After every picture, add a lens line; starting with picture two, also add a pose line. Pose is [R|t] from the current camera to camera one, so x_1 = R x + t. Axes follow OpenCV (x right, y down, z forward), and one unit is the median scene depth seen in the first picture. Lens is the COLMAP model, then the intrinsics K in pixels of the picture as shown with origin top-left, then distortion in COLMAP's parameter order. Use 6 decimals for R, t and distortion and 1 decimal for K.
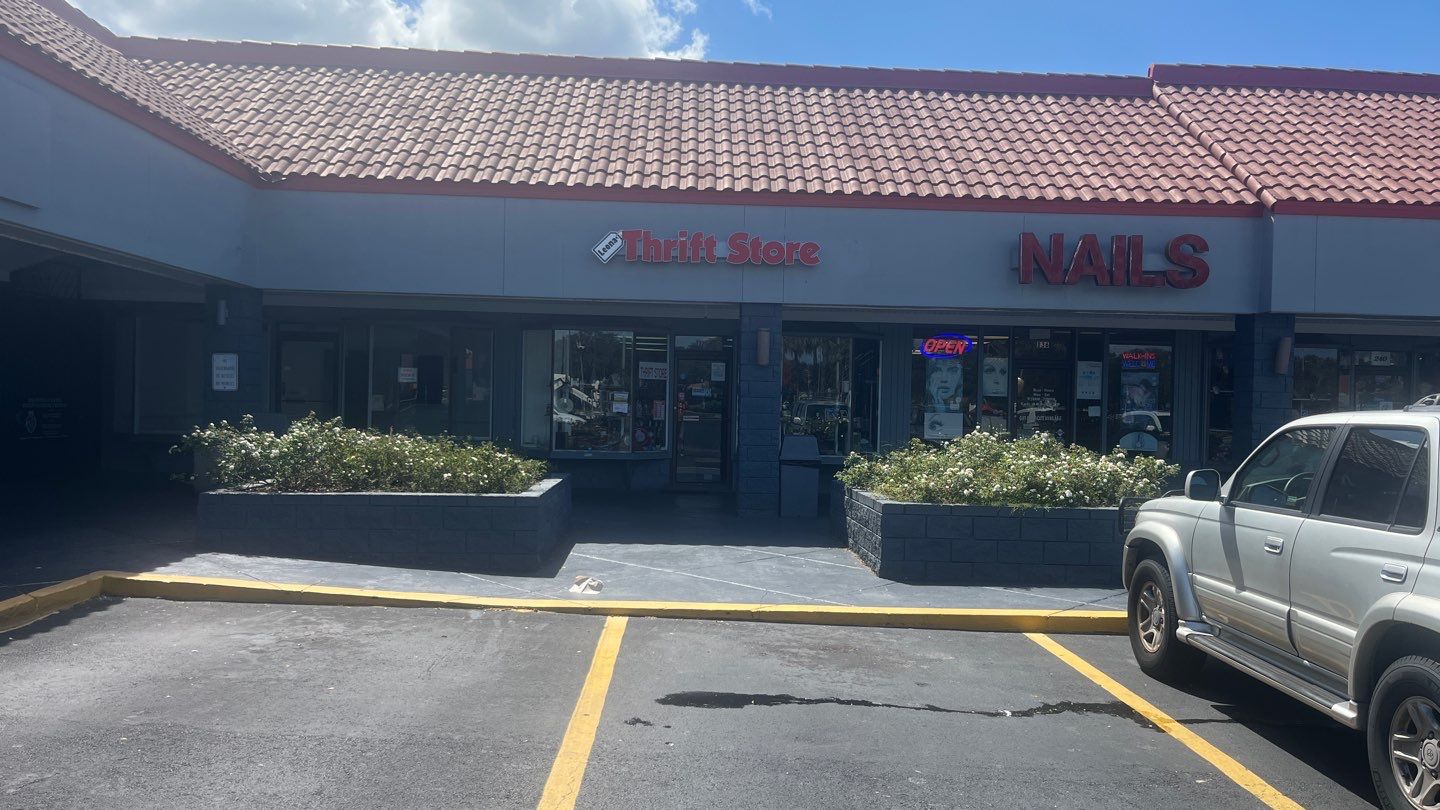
lens RADIAL K [[1116.2, 0, 720.0], [0, 1116.2, 405.0], [0, 0, 1]] dist [0.040631, 0.002091]
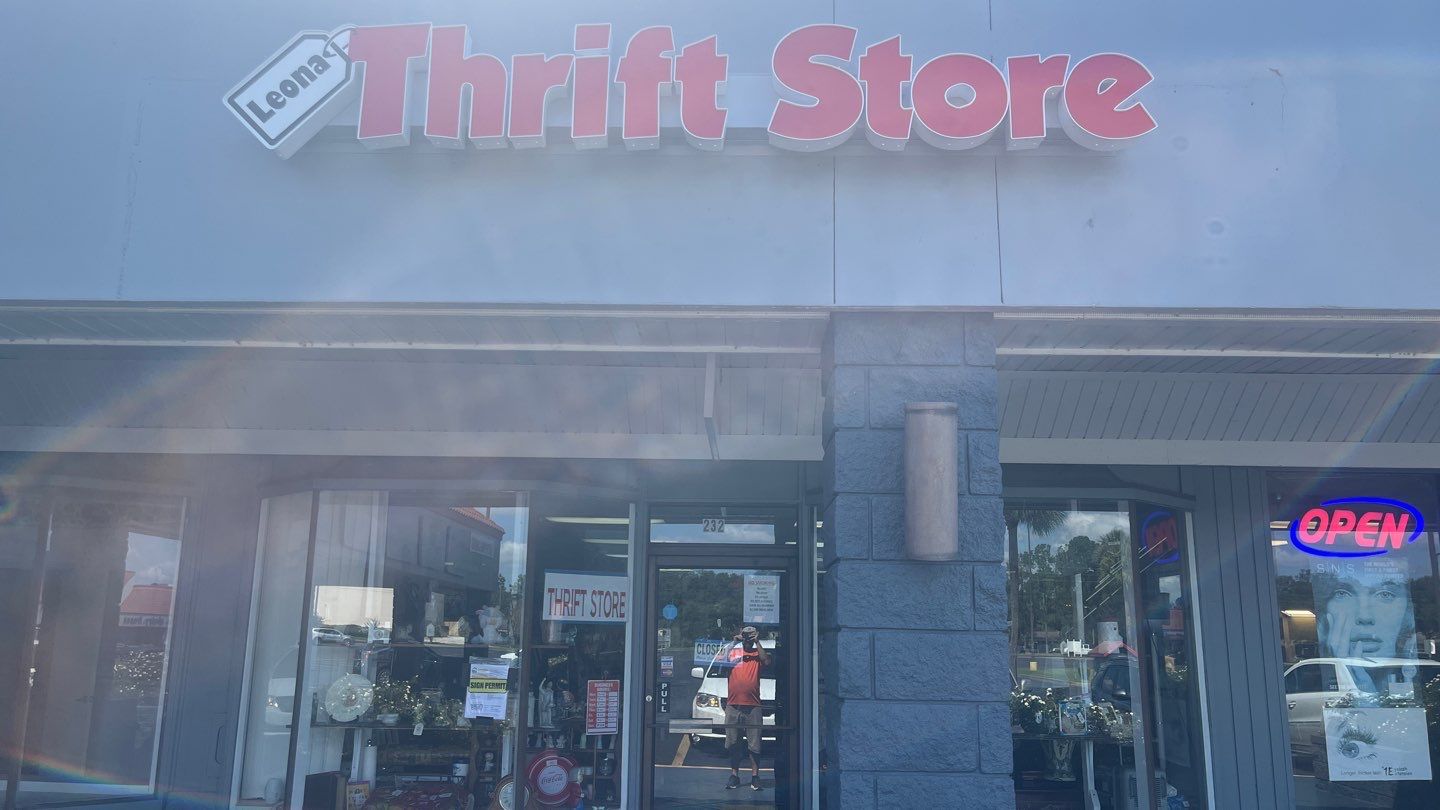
lens RADIAL K [[1116.2, 0, 720.0], [0, 1116.2, 405.0], [0, 0, 1]] dist [0.040631, 0.002091]
pose [[0.998415, -0.020023, -0.052606, 0.006895], [0.008645, 0.978048, -0.208202, -0.018839], [0.055620, 0.207417, 0.976670, 0.748852]]
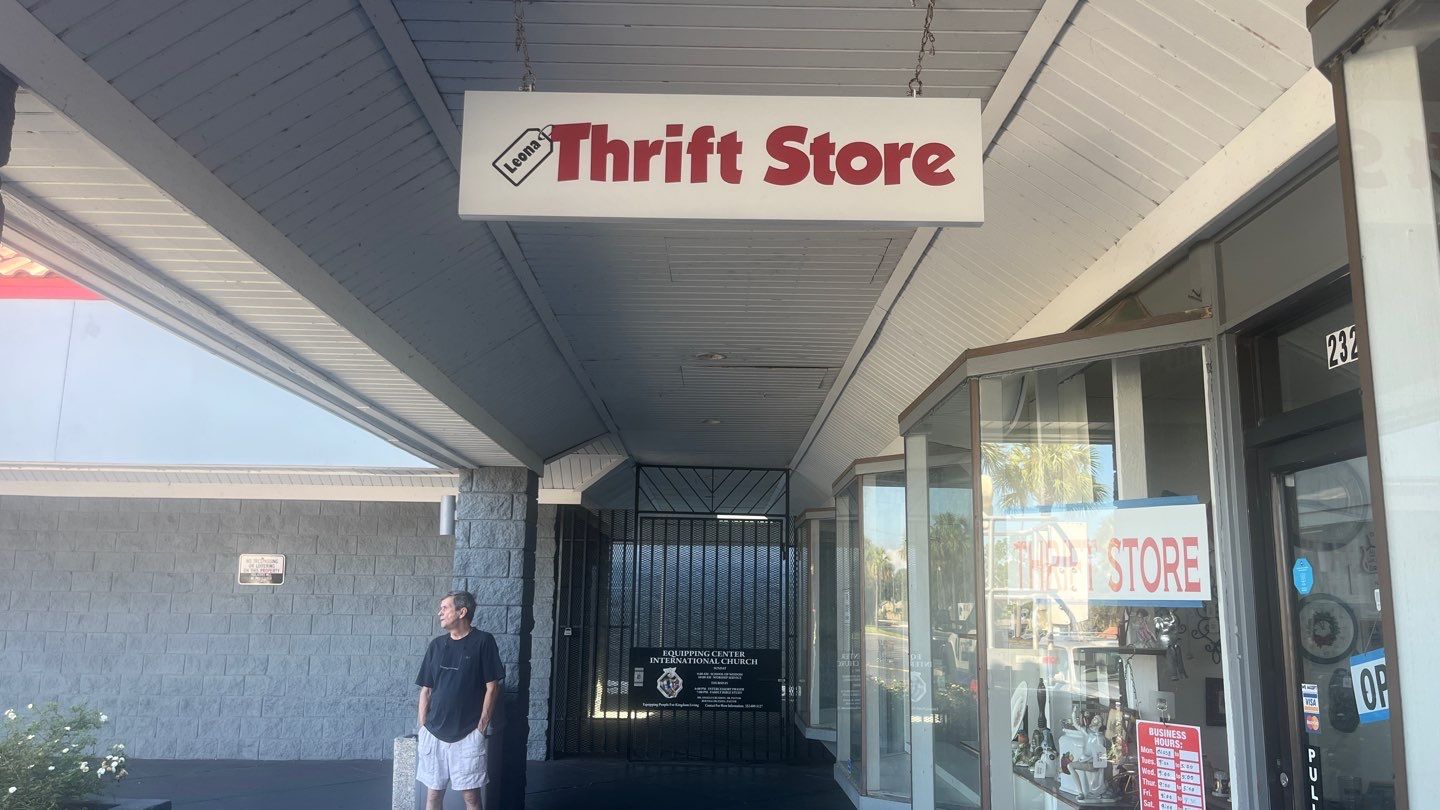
lens RADIAL K [[1116.2, 0, 720.0], [0, 1116.2, 405.0], [0, 0, 1]] dist [0.040631, 0.002091]
pose [[-0.020921, -0.201936, -0.979175, 0.158628], [-0.018747, 0.979297, -0.201561, -0.019312], [0.999605, 0.014140, -0.024274, 1.124754]]
